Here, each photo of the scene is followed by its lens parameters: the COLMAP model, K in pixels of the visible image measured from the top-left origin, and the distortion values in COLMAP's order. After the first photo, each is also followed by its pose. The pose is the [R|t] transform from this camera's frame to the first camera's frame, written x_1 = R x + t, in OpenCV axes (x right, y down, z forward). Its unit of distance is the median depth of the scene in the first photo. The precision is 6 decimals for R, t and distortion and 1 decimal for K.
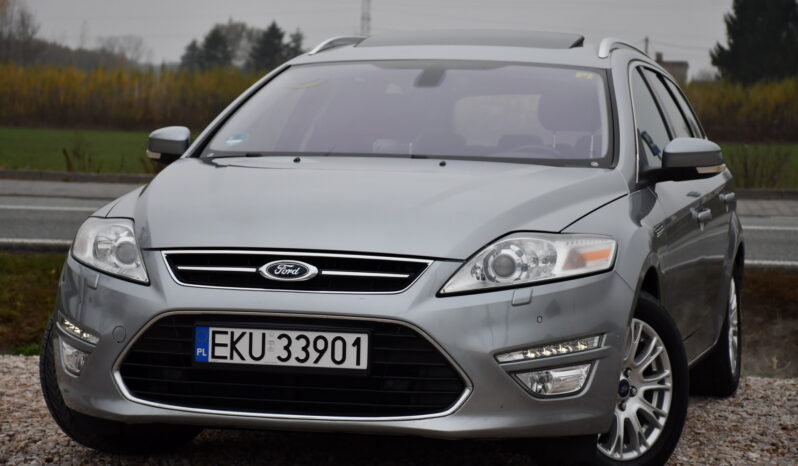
lens RADIAL K [[2228.7, 0, 399.0], [0, 2228.7, 233.0], [0, 0, 1]] dist [0.865531, 0.618208]
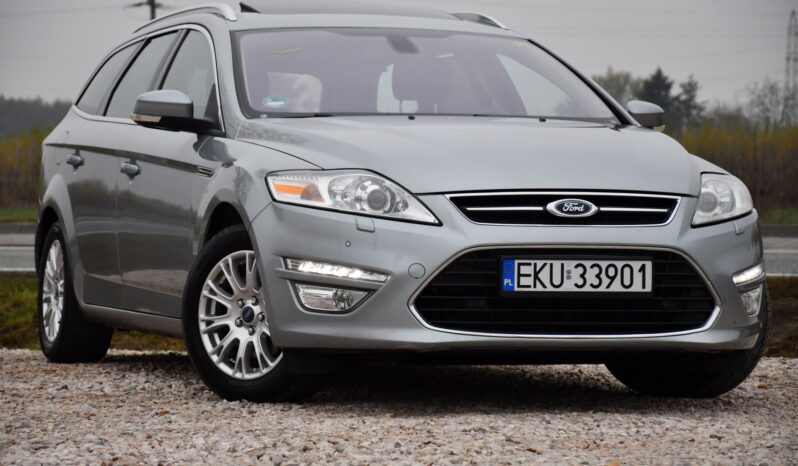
lens RADIAL K [[2995.6, 0, 399.0], [0, 2995.6, 233.0], [0, 0, 1]] dist [1.317152, 0.196447]
pose [[0.845547, -0.019697, 0.533538, -0.929443], [0.031640, 0.999412, -0.013246, 0.046619], [-0.532963, 0.028081, 0.845673, -0.231264]]
